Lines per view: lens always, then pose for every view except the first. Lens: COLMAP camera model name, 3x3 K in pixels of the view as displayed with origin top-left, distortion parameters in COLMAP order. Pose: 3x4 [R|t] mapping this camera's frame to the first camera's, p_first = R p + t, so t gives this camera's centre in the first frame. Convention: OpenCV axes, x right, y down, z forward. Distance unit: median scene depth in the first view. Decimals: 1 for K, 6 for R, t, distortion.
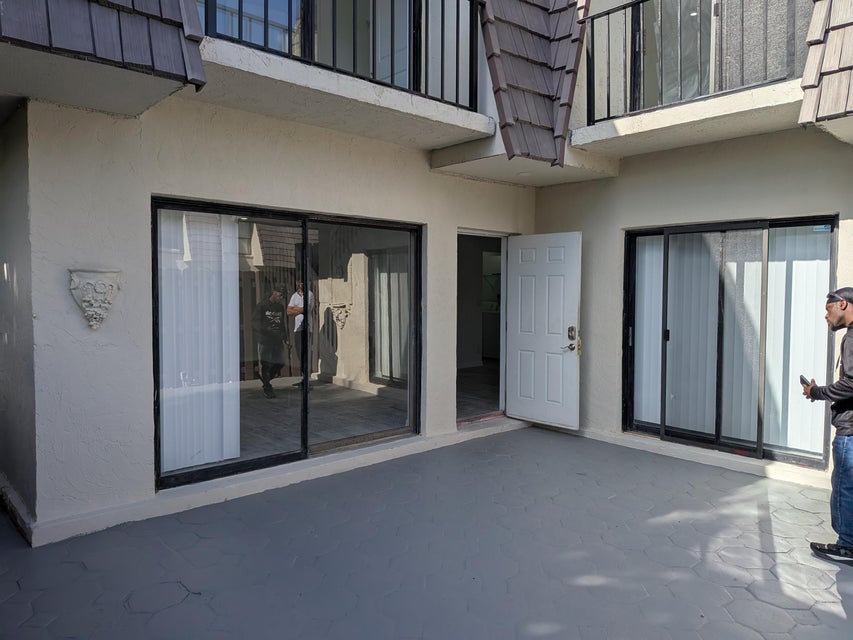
lens RADIAL K [[615.4, 0, 427.2], [0, 615.4, 317.8], [0, 0, 1]] dist [0.001712, 0.000211]
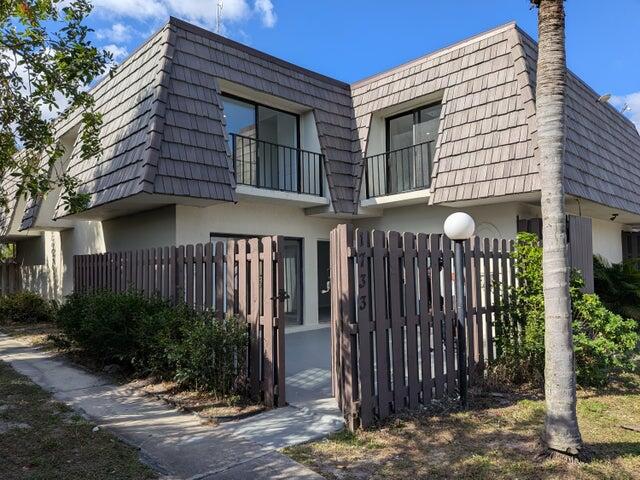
lens RADIAL K [[461.7, 0, 320.3], [0, 461.7, 240.7], [0, 0, 1]] dist [0.001712, 0.000211]
pose [[0.999297, -0.016771, 0.033541, 0.000642], [0.020401, 0.993613, -0.110984, 0.075821], [-0.031465, 0.111591, 0.993256, -0.945977]]
